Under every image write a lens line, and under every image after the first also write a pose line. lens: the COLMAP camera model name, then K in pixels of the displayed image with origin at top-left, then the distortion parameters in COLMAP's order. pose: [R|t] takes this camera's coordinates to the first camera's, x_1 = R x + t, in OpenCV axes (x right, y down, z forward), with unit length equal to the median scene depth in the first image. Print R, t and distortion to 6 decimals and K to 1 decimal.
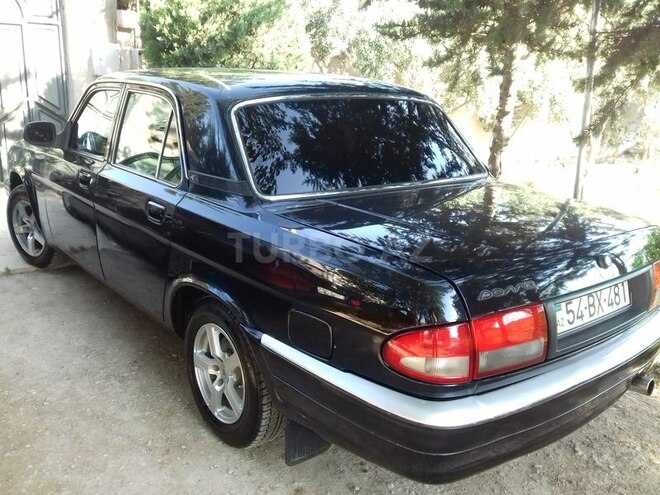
lens RADIAL K [[607.9, 0, 330.0], [0, 607.9, 257.6], [0, 0, 1]] dist [0.075048, -0.174449]
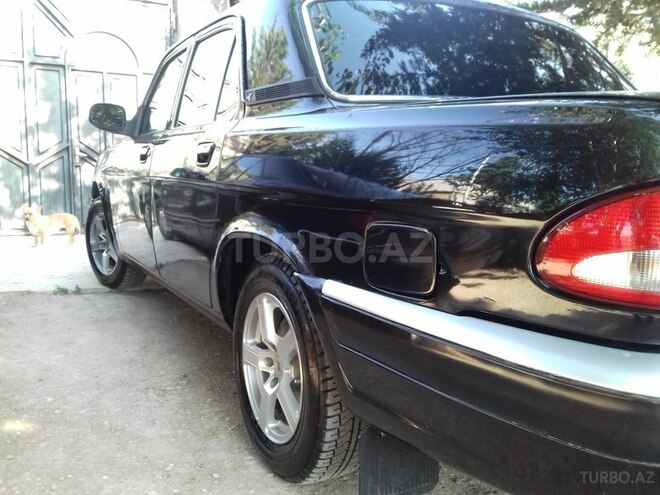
lens RADIAL K [[607.9, 0, 330.0], [0, 607.9, 257.6], [0, 0, 1]] dist [0.075048, -0.174449]
pose [[0.982362, 0.005857, -0.186899, 0.008896], [-0.033408, 0.988925, -0.144609, 0.156273], [0.183982, 0.148302, 0.971677, 0.313816]]
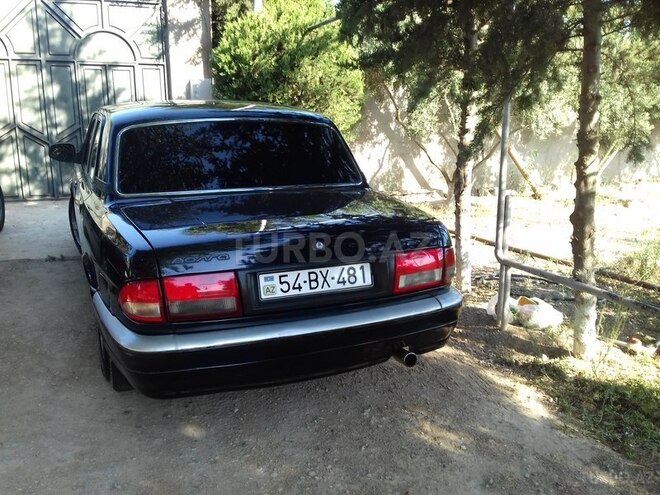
lens RADIAL K [[610.1, 0, 330.0], [0, 610.1, 247.5], [0, 0, 1]] dist [0.009331, -0.020842]
pose [[0.961295, 0.034591, -0.273341, 0.627298], [-0.048274, 0.997887, -0.043490, 0.049608], [0.271259, 0.055002, 0.960934, -0.156268]]
